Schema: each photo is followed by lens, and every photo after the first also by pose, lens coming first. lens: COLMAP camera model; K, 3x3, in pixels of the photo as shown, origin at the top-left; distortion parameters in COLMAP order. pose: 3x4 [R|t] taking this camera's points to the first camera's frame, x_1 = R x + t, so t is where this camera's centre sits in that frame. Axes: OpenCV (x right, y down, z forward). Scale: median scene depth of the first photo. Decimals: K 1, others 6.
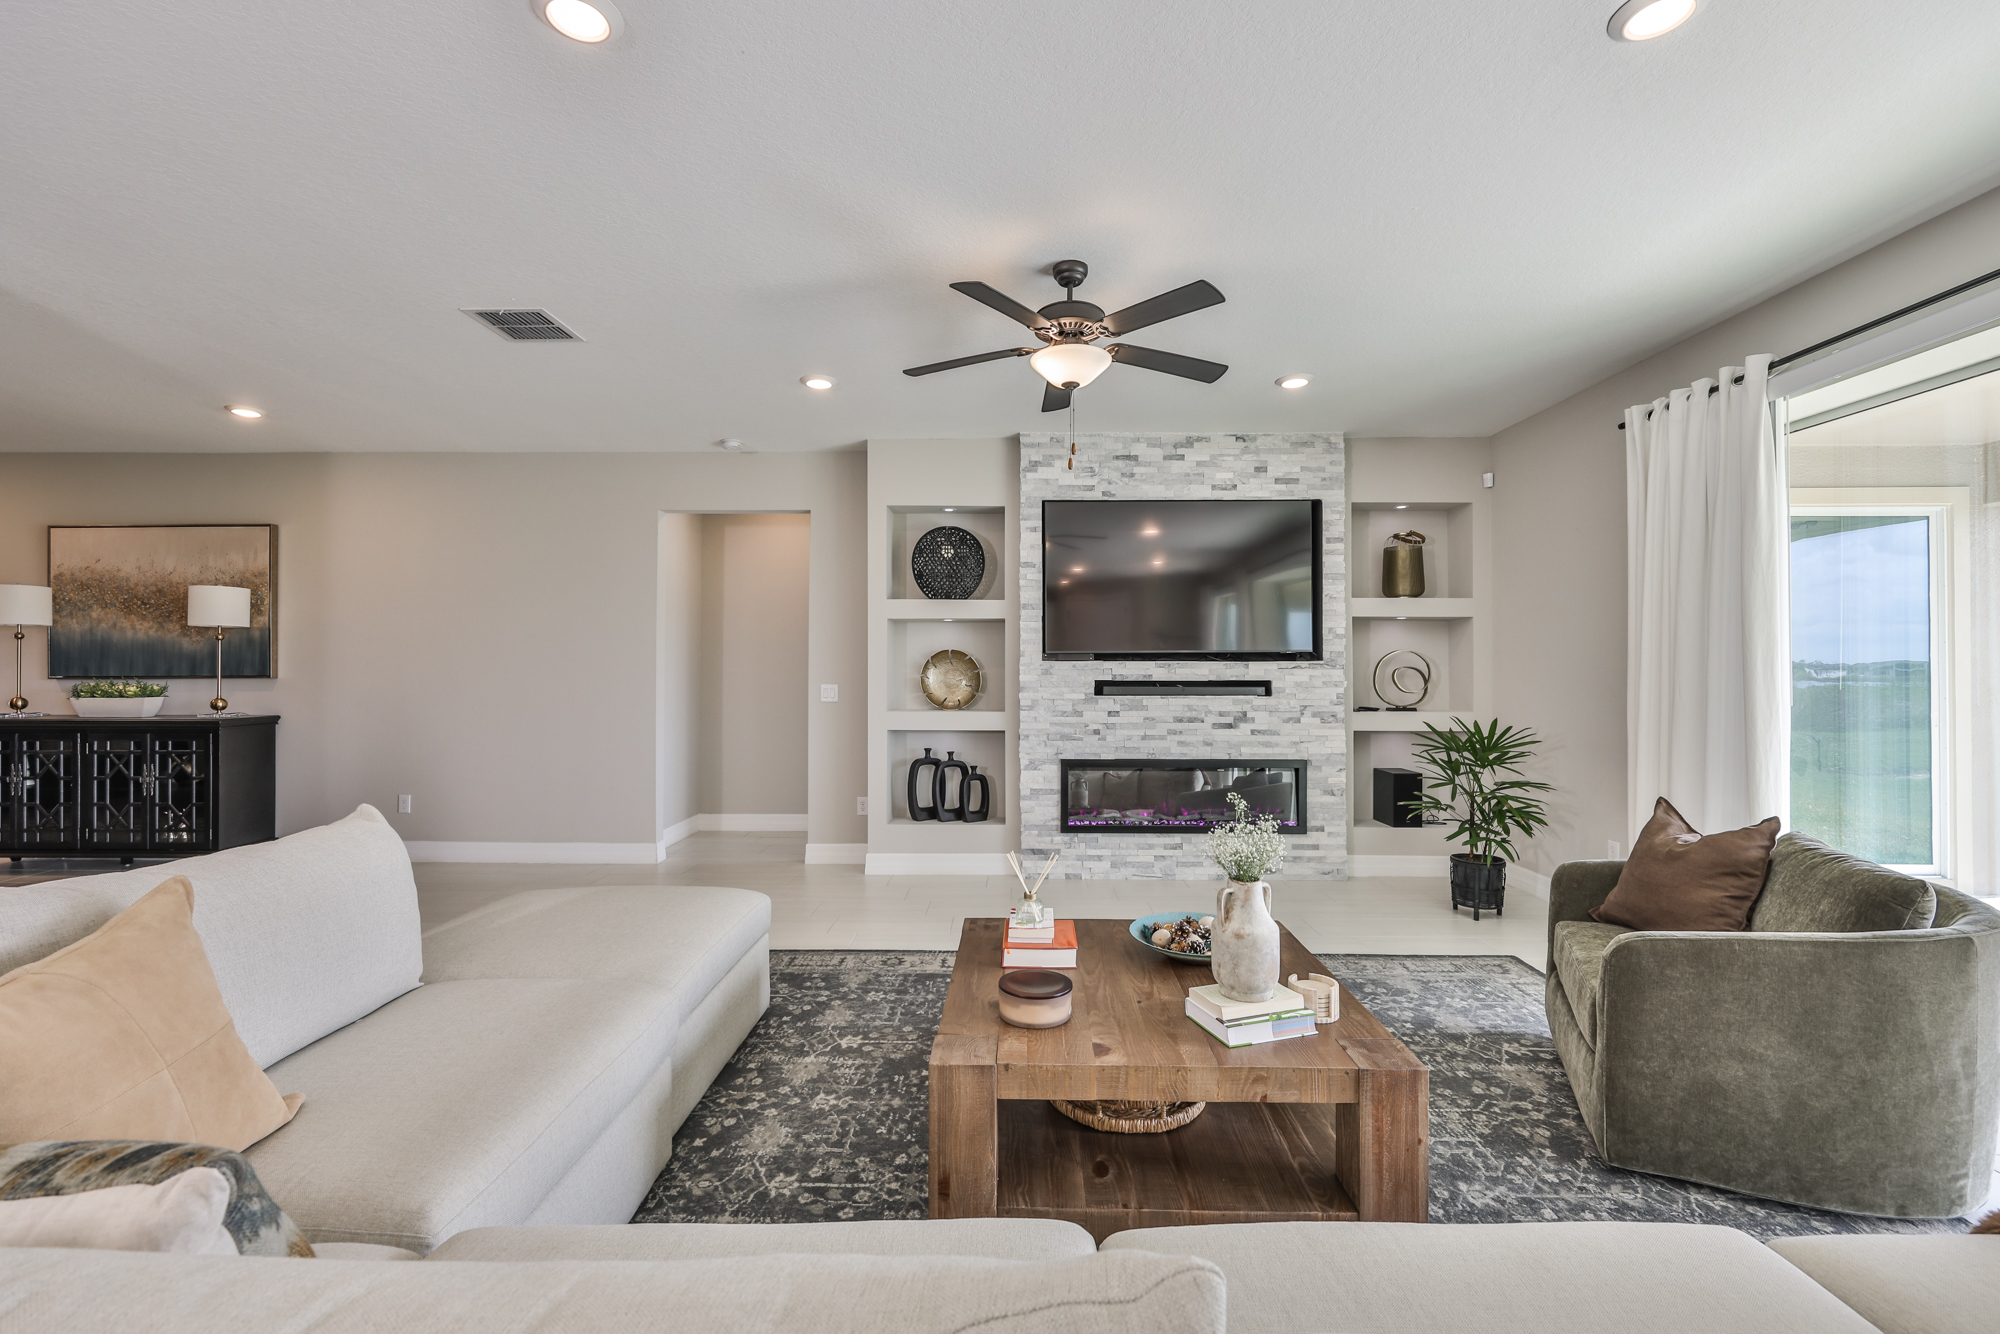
lens RADIAL K [[846.9, 0, 1011.2], [0, 846.9, 658.0], [0, 0, 1]] dist [-0.002335, 0.000160]
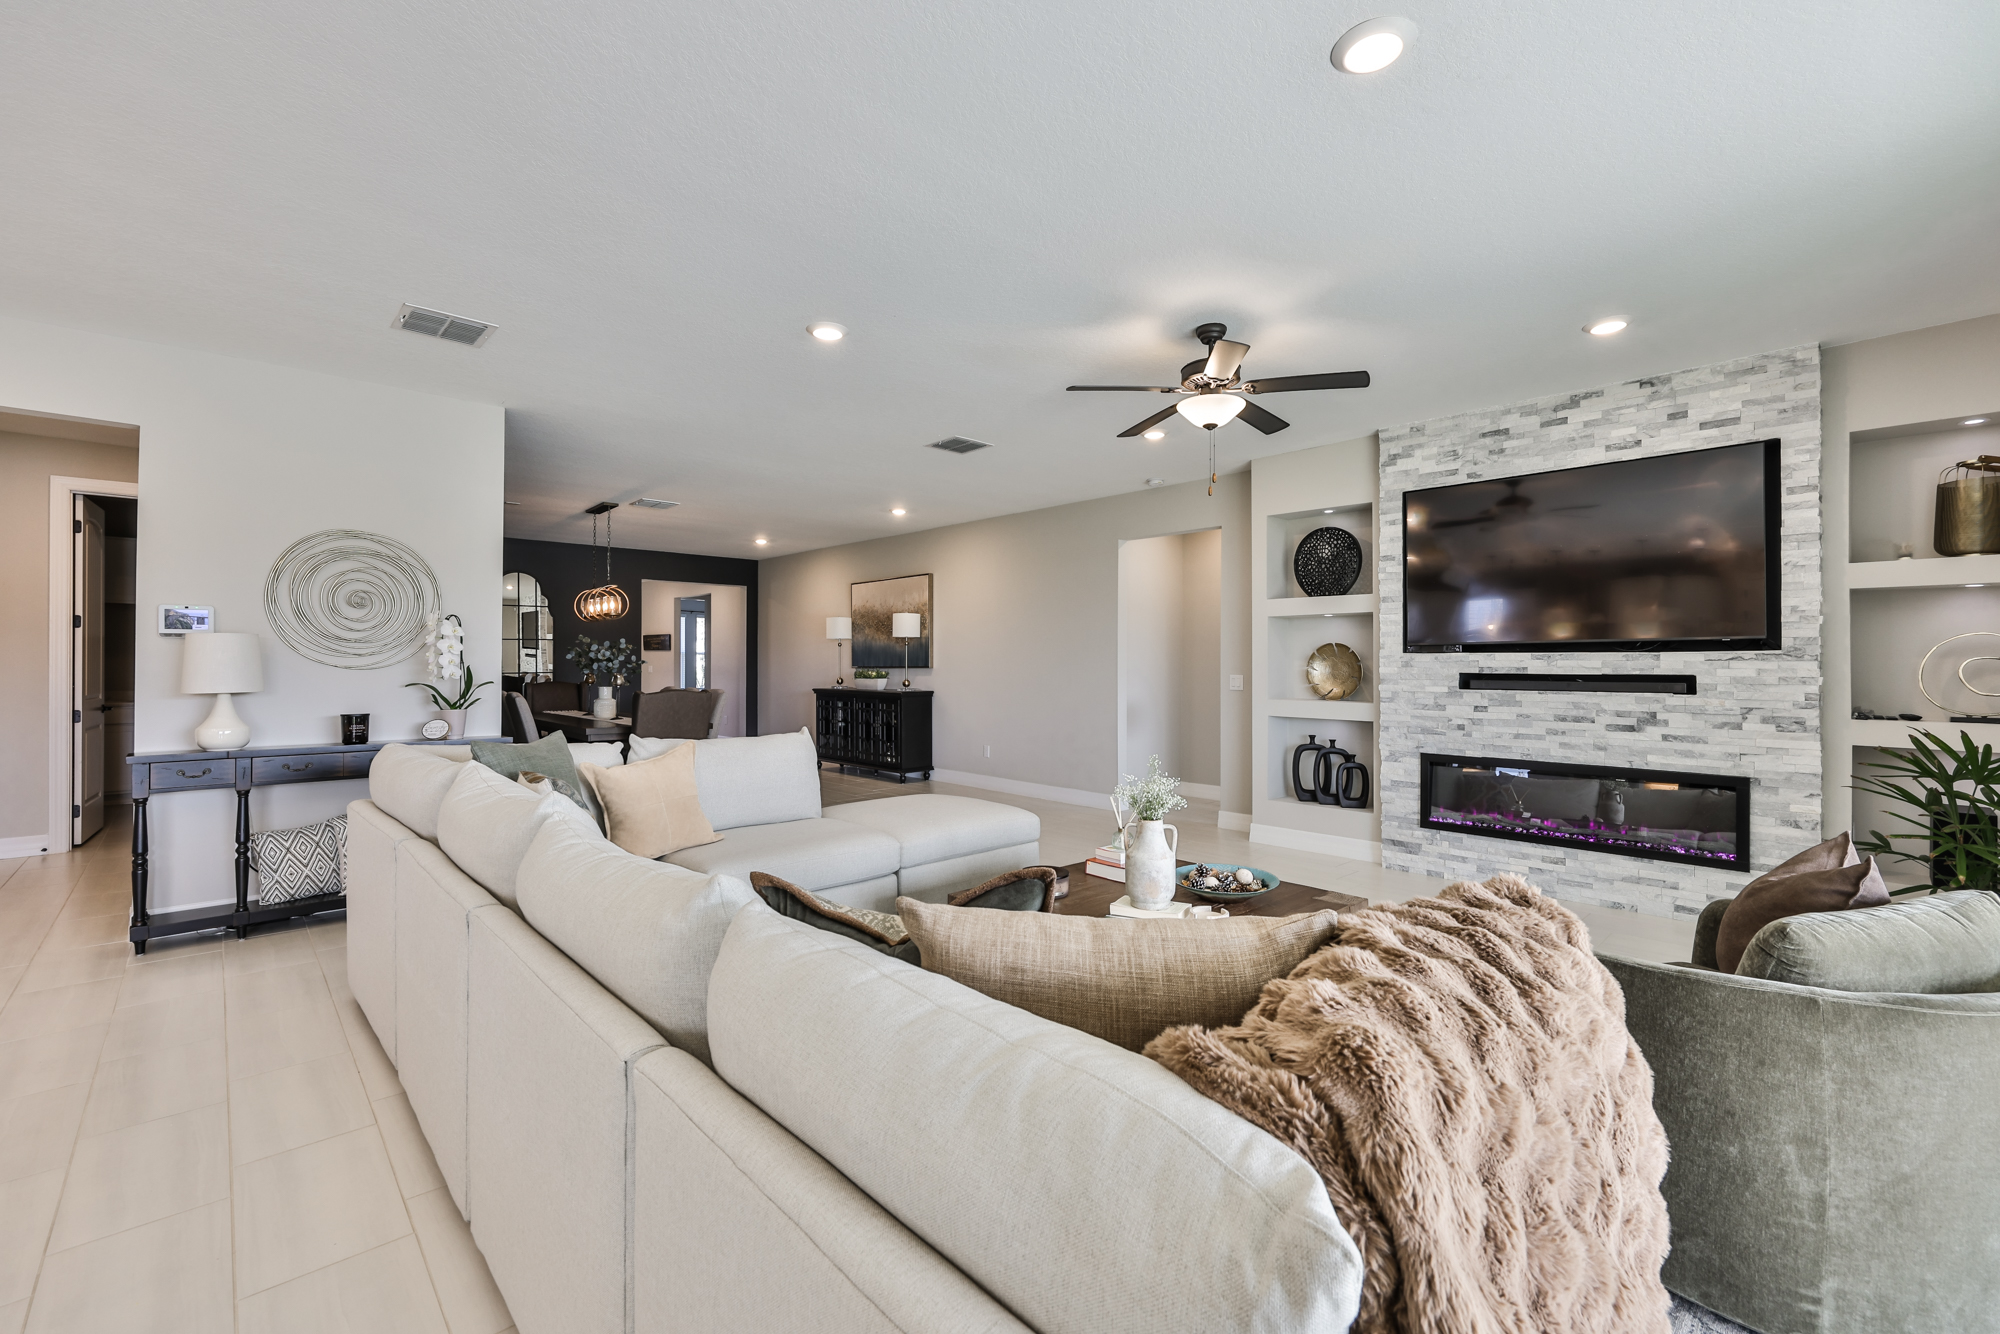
lens RADIAL K [[846.9, 0, 997.9], [0, 846.9, 659.7], [0, 0, 1]] dist [-0.002335, 0.000160]
pose [[0.691733, -0.003329, -0.722146, 0.426638], [0.008597, 0.999956, 0.003626, 0.003139], [0.722103, -0.008716, 0.691731, -0.035339]]
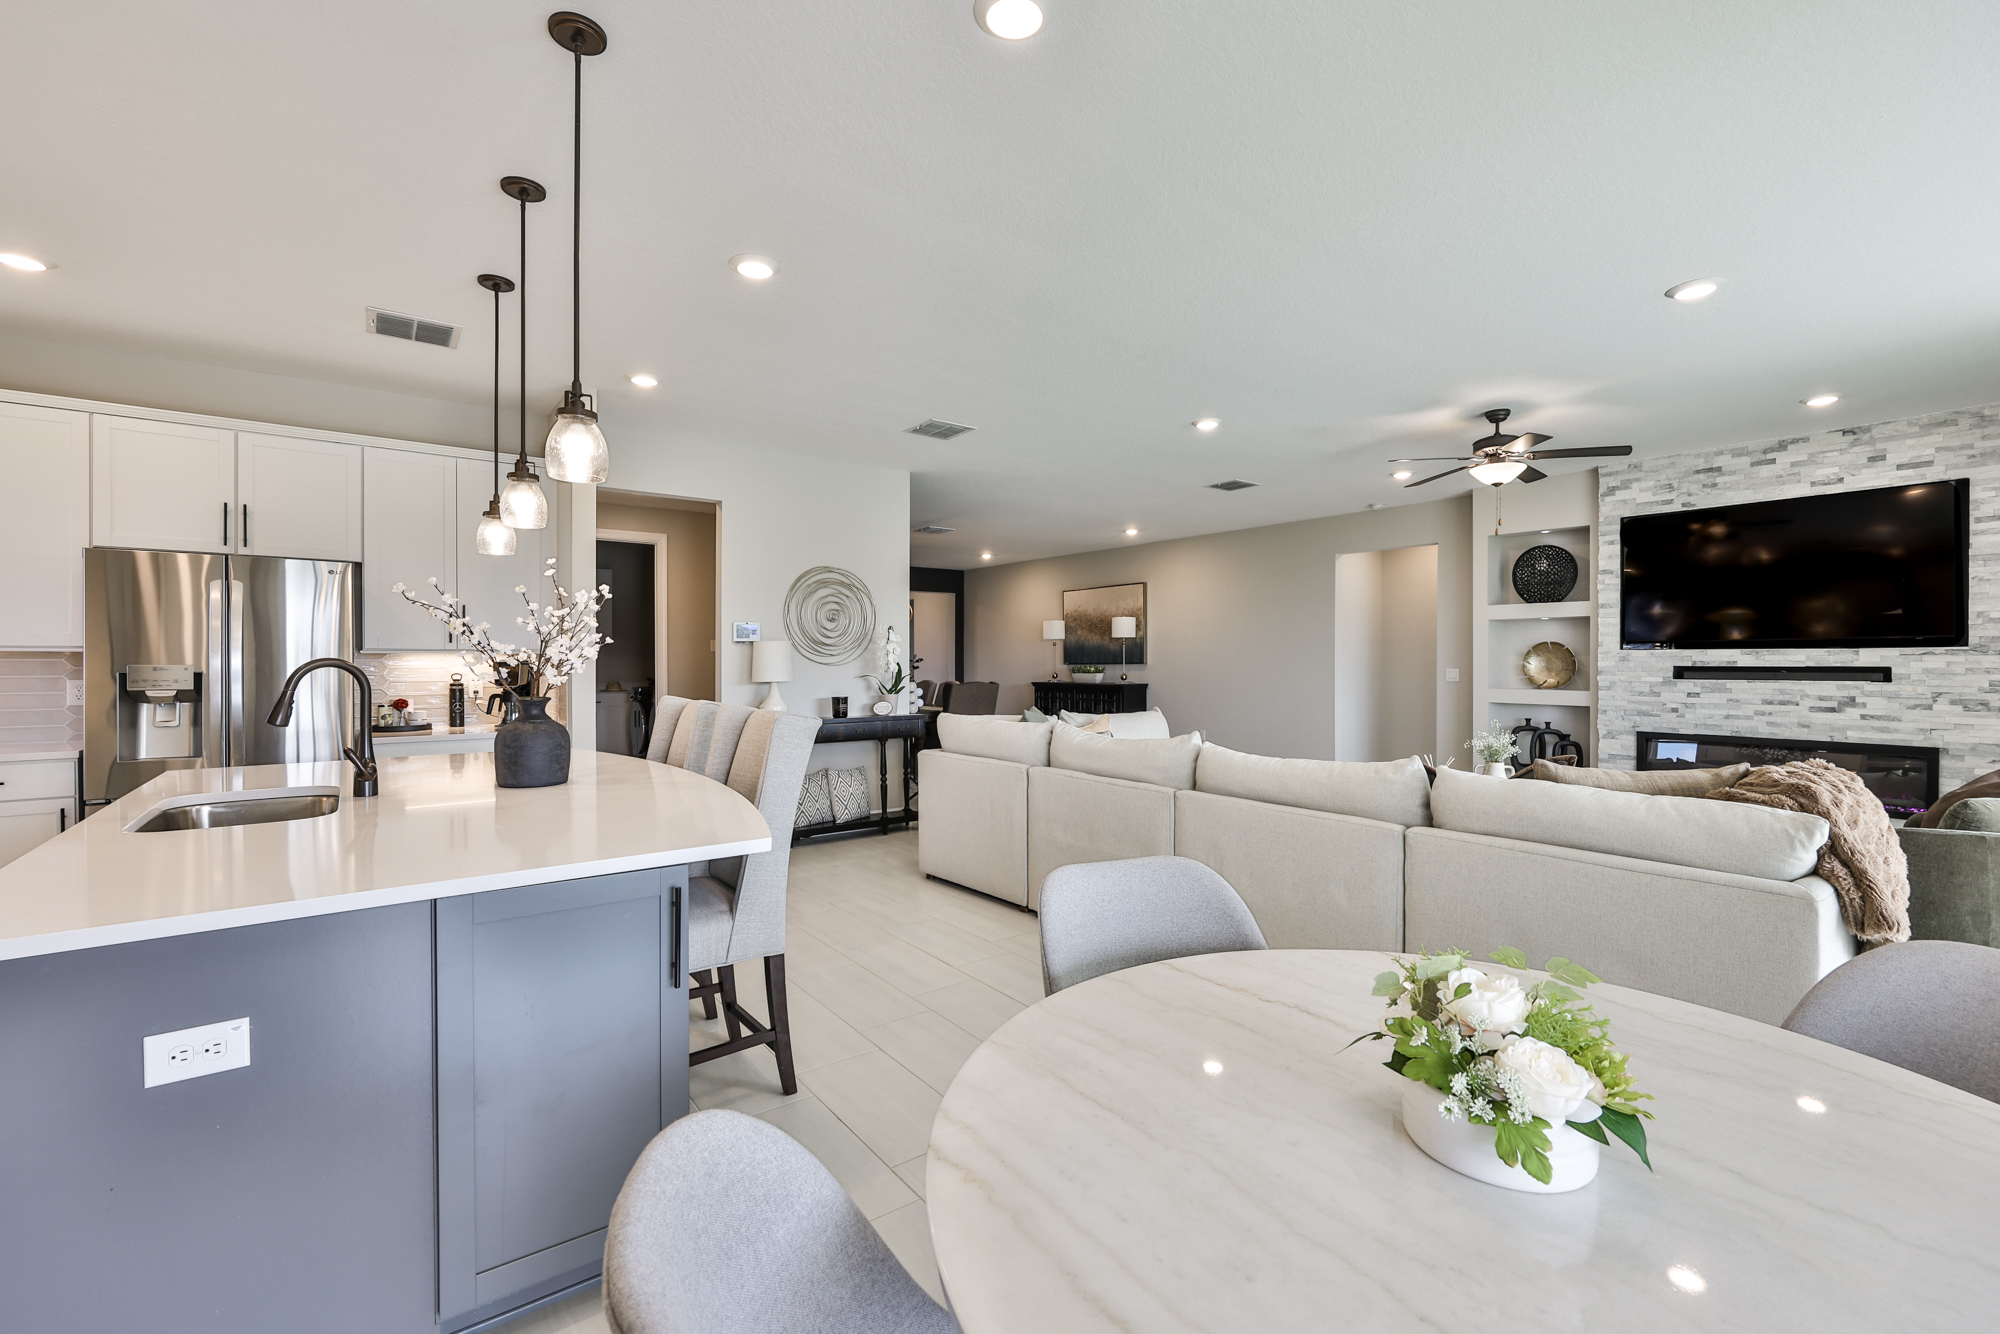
lens RADIAL K [[846.9, 0, 986.4], [0, 846.9, 667.3], [0, 0, 1]] dist [-0.002335, 0.000160]
pose [[0.604798, 0.004298, -0.796367, 0.454060], [0.012961, 0.999800, 0.015239, -0.002175], [0.796273, -0.019538, 0.604621, -0.461950]]
